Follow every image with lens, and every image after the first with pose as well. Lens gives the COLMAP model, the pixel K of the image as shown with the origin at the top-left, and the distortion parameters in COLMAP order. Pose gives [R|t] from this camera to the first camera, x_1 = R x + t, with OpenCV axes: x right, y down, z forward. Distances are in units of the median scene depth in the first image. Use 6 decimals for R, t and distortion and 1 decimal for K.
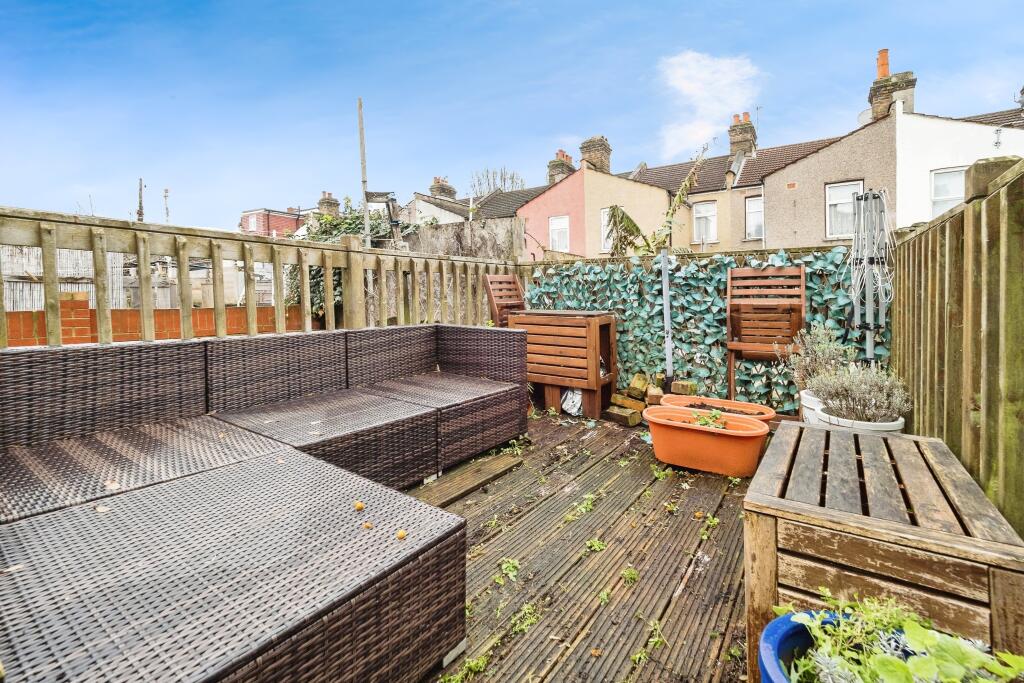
lens RADIAL K [[438.1, 0, 531.7], [0, 438.1, 303.6], [0, 0, 1]] dist [-0.010812, 0.001455]
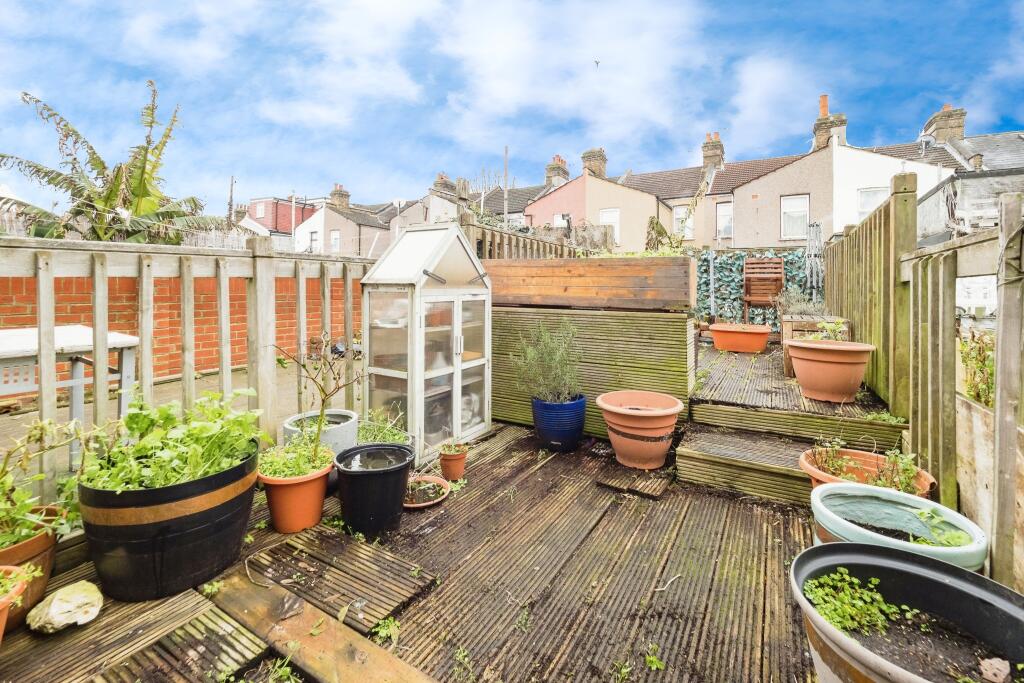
lens RADIAL K [[438.1, 0, 520.9], [0, 438.1, 289.5], [0, 0, 1]] dist [-0.010812, 0.001455]
pose [[0.997364, 0.013037, 0.071381, -0.593355], [-0.012325, 0.999870, -0.010402, 0.079040], [-0.071507, 0.009495, 0.997395, -0.752047]]
